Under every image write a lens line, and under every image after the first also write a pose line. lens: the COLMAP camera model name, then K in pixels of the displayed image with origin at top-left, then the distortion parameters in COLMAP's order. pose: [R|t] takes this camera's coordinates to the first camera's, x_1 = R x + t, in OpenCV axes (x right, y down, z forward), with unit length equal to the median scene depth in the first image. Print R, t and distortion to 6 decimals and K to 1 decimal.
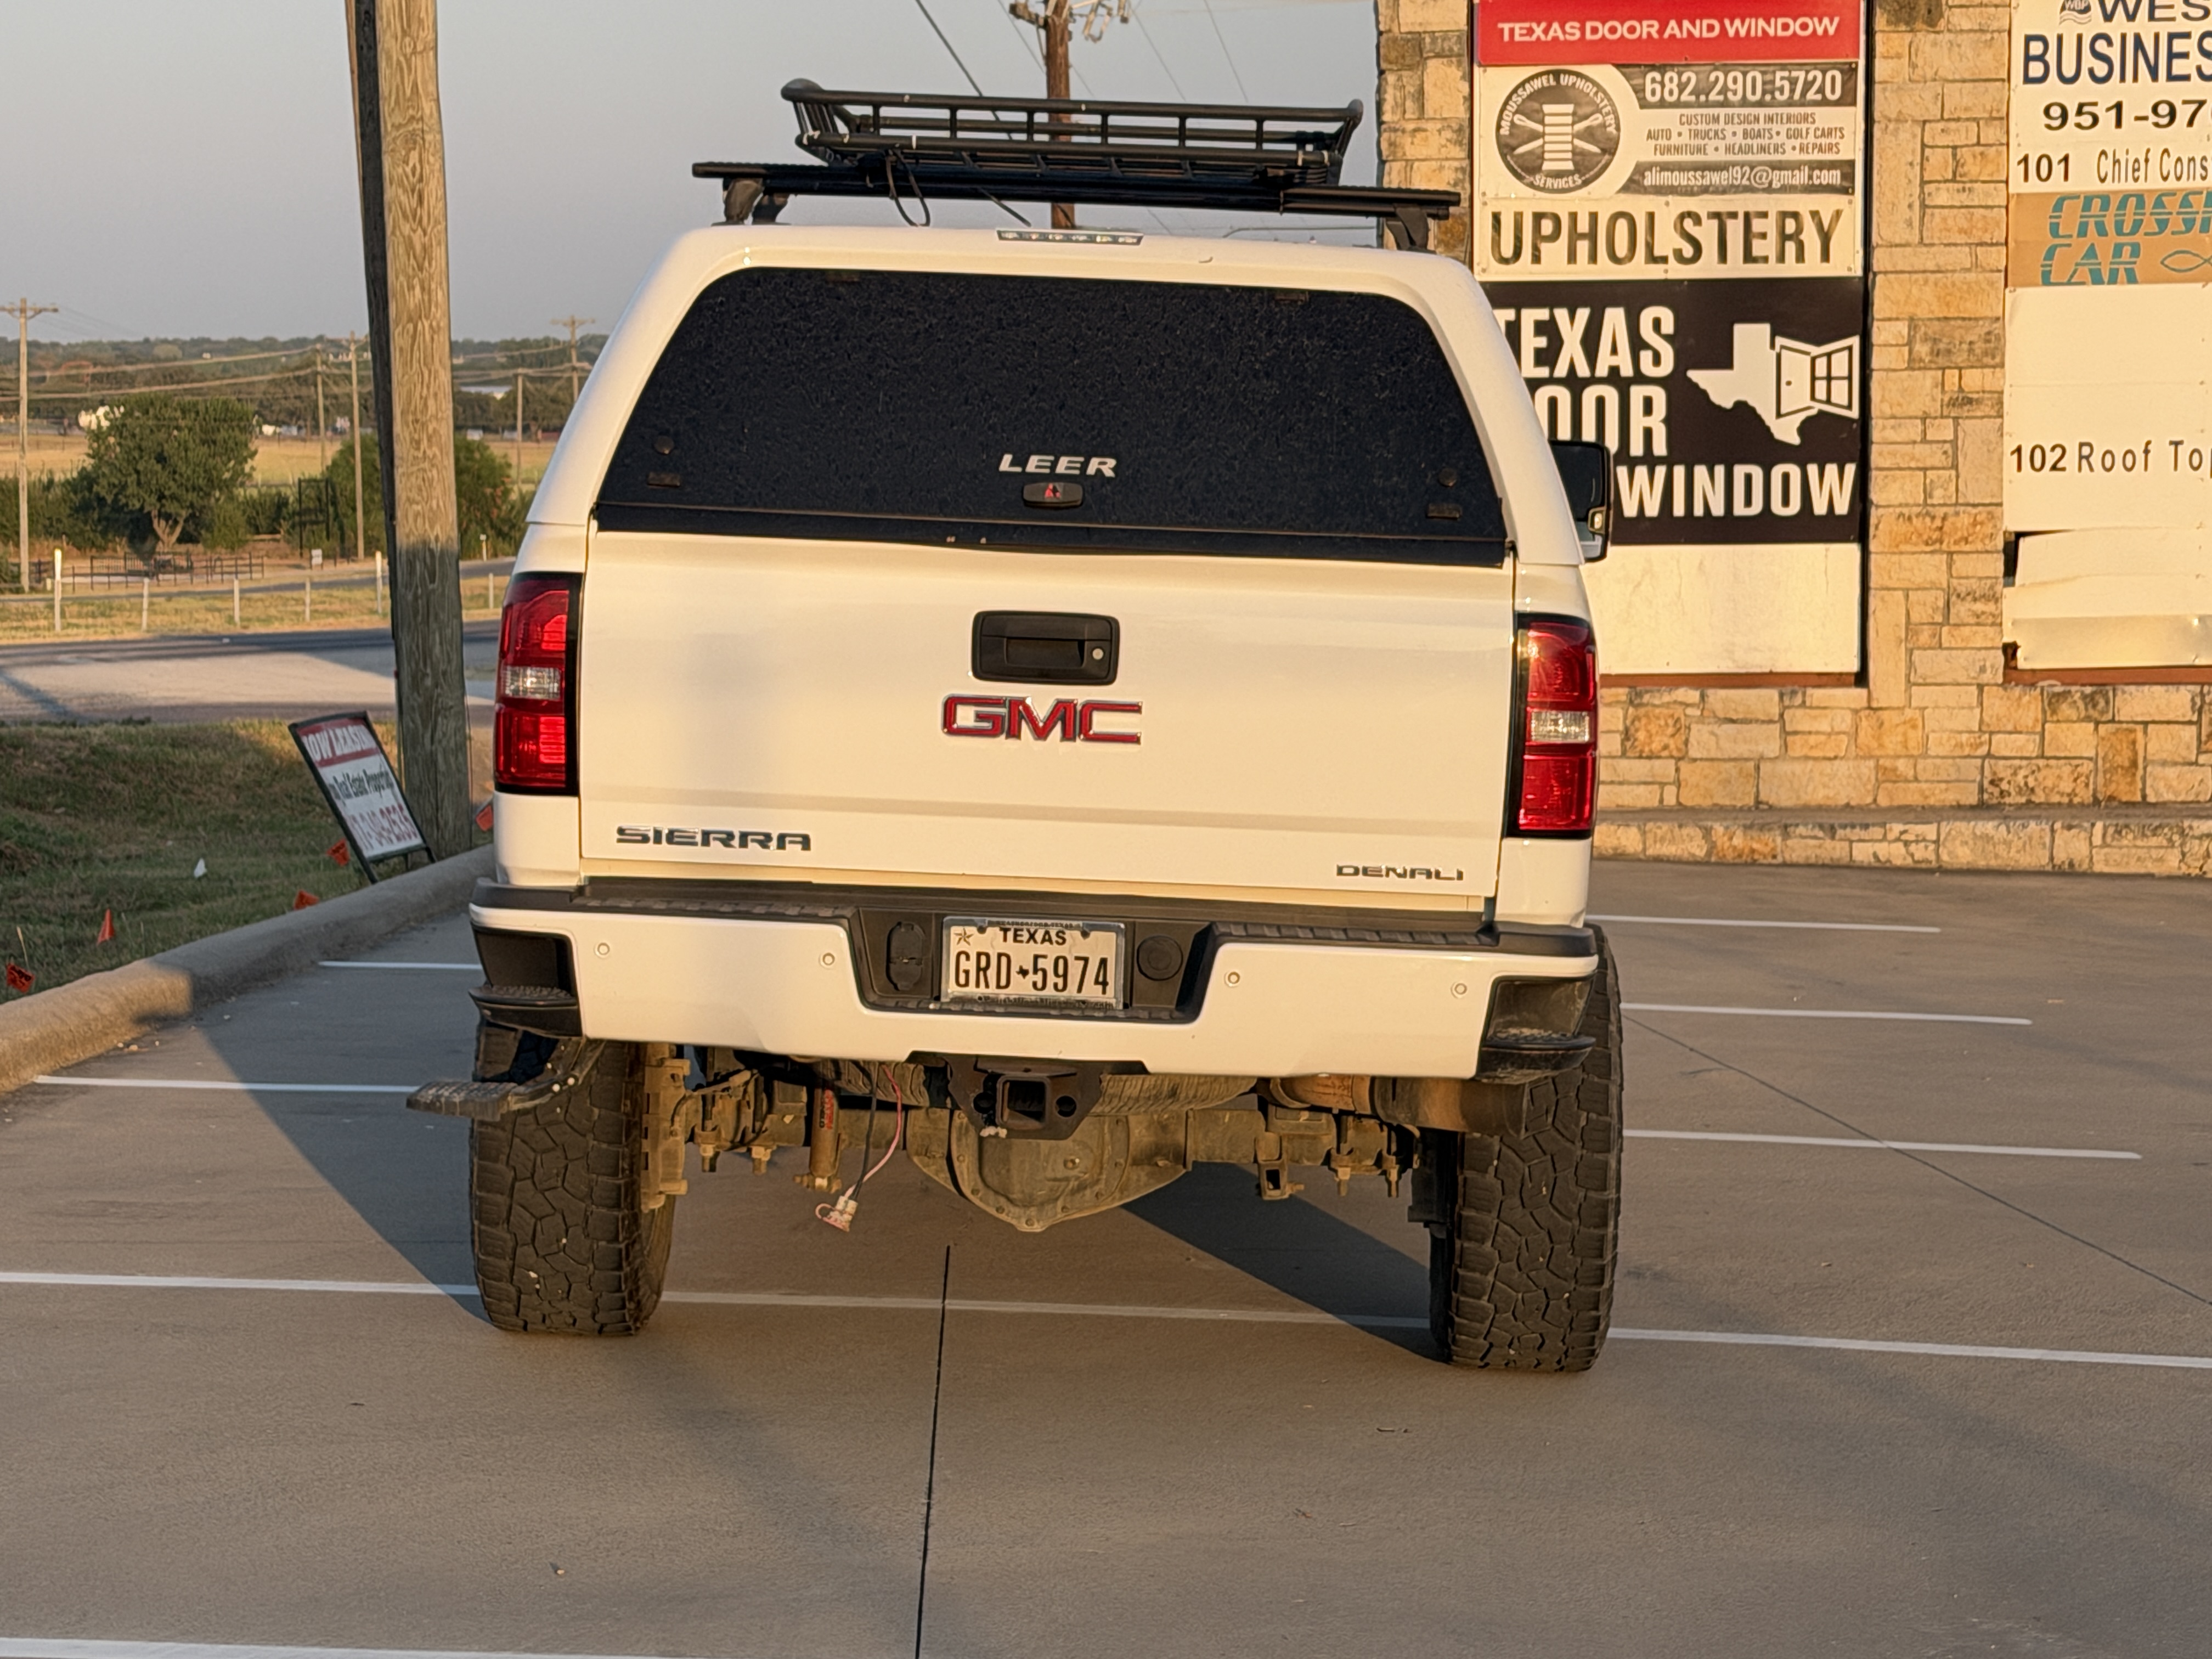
lens RADIAL K [[4908.5, 0, 1106.7], [0, 4908.5, 827.9], [0, 0, 1]] dist [0.105969, 0.000000]
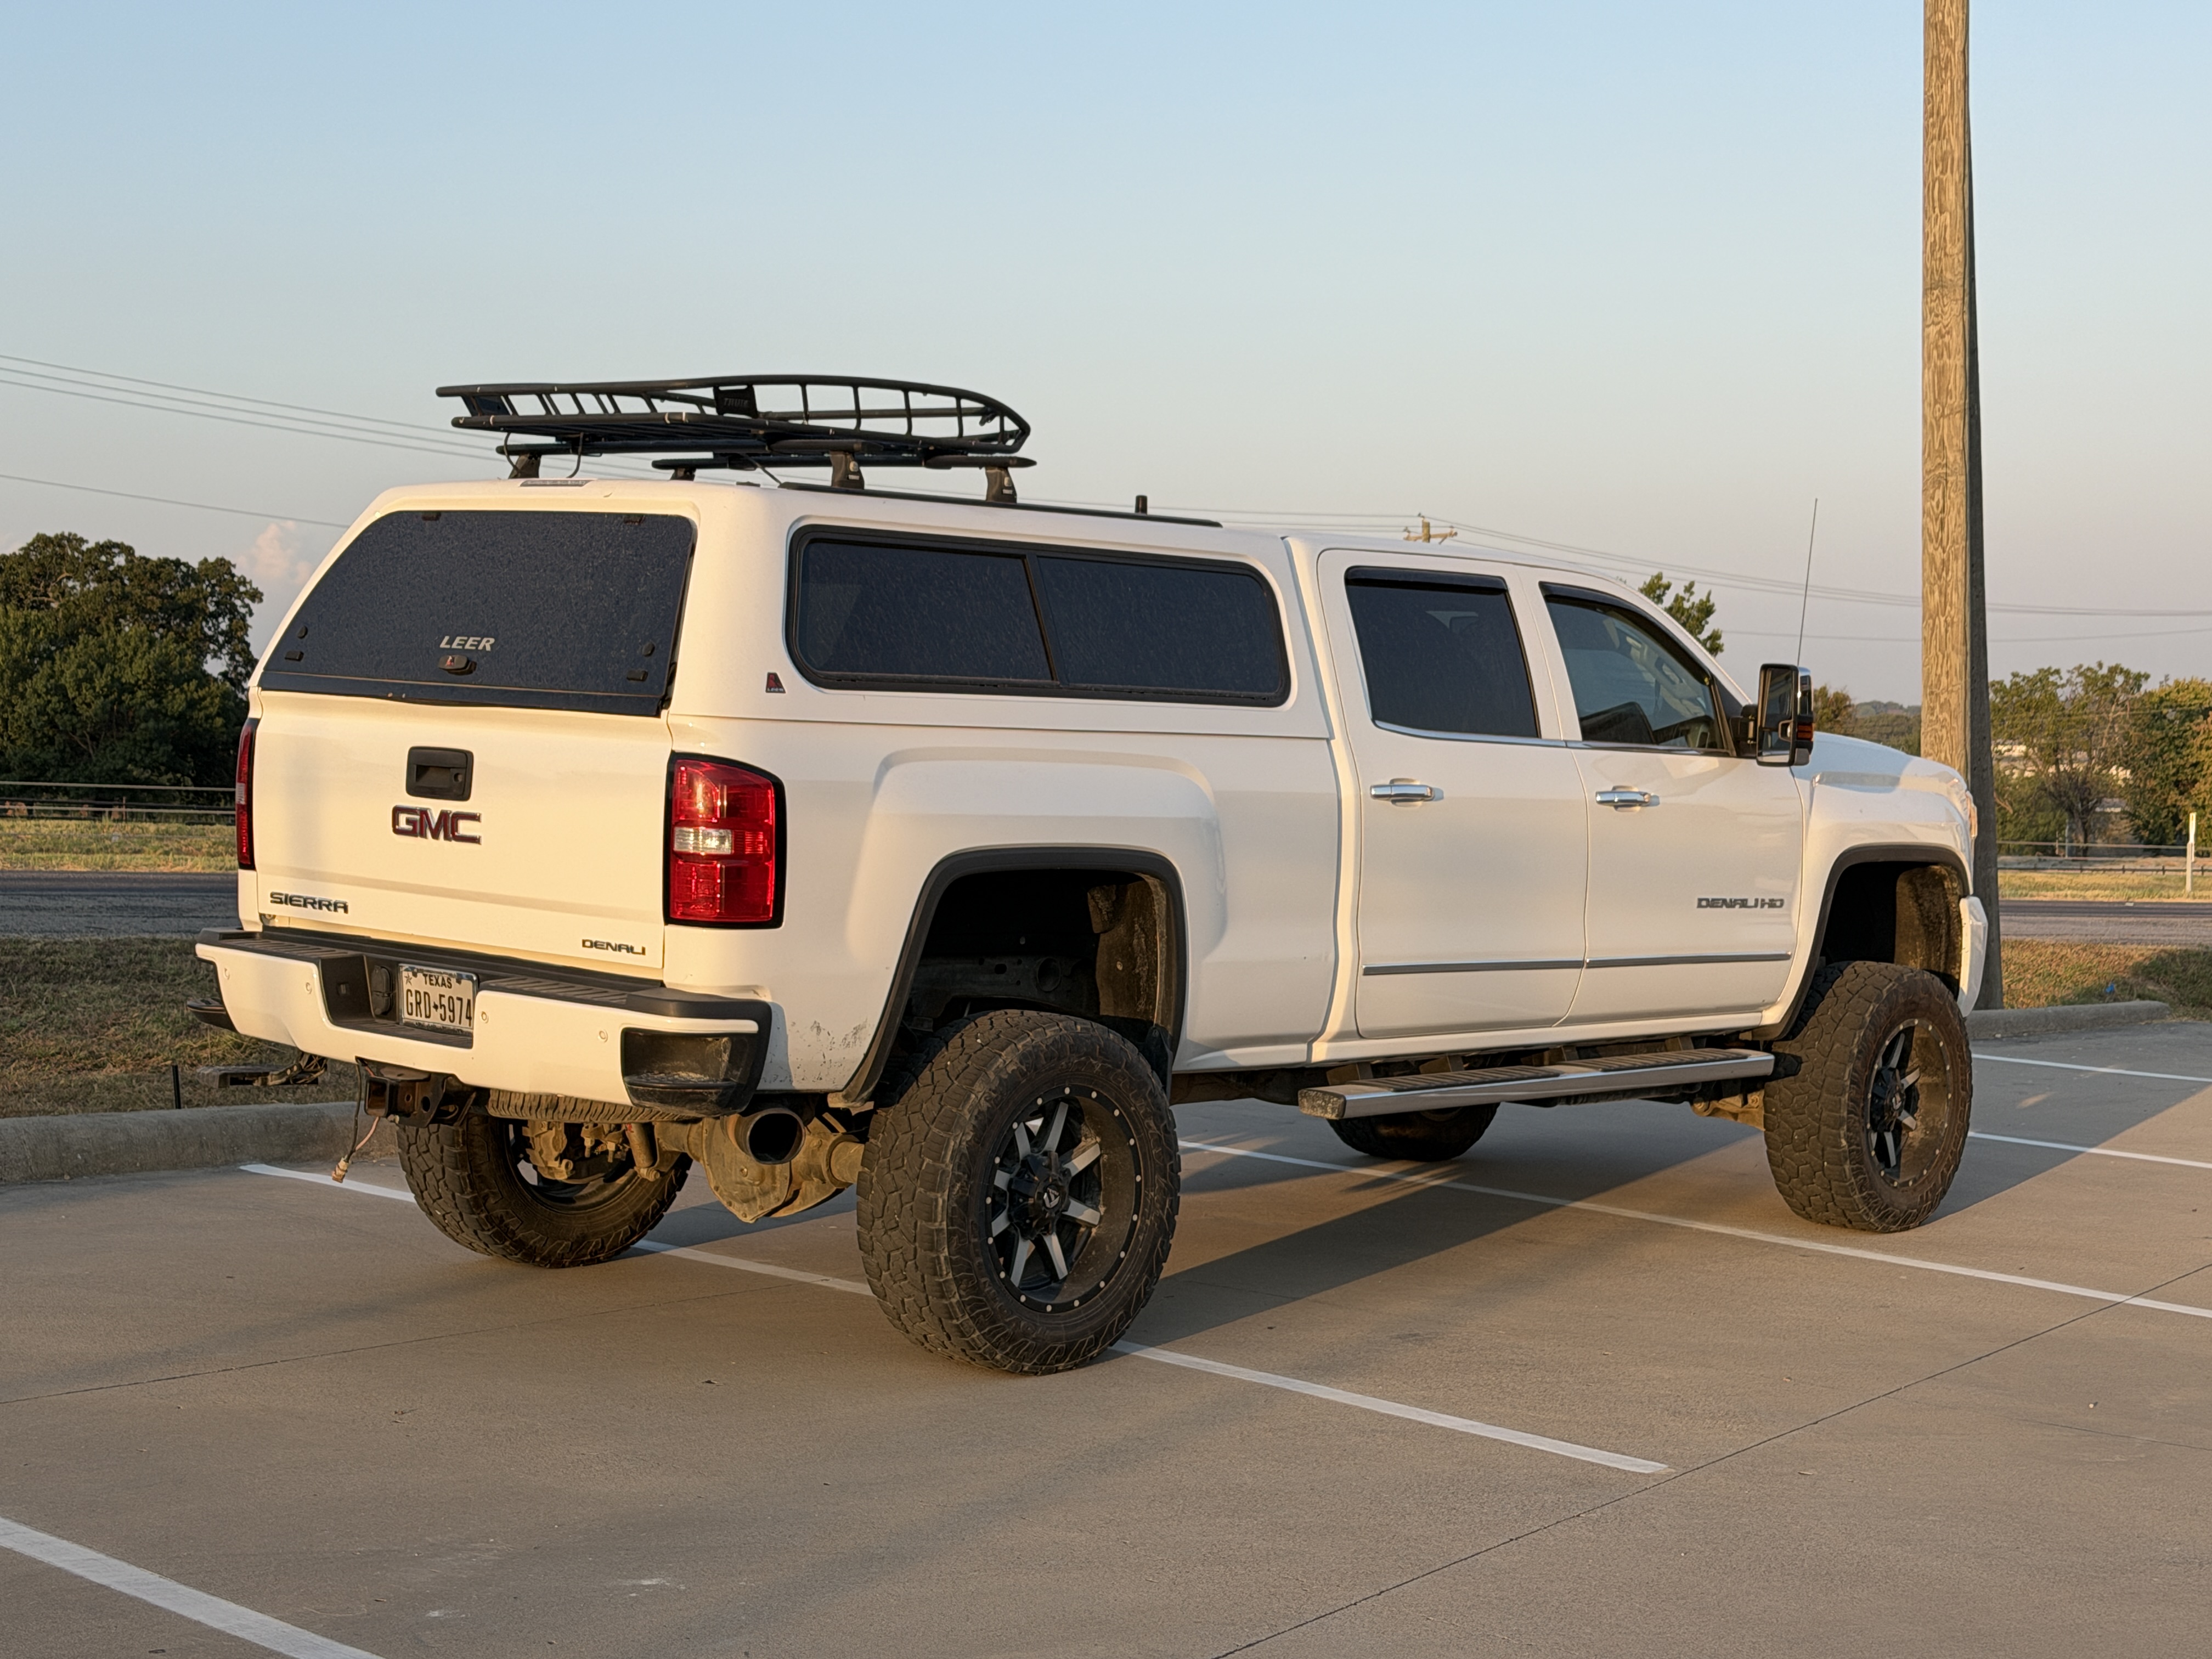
lens RADIAL K [[3479.4, 0, 1109.4], [0, 3479.4, 825.8], [0, 0, 1]] dist [0.168226, 0.000000]
pose [[0.762163, 0.025974, -0.646864, 0.772636], [-0.064119, 0.997311, -0.035503, 0.001272], [0.644202, 0.068535, 0.761778, 0.365601]]
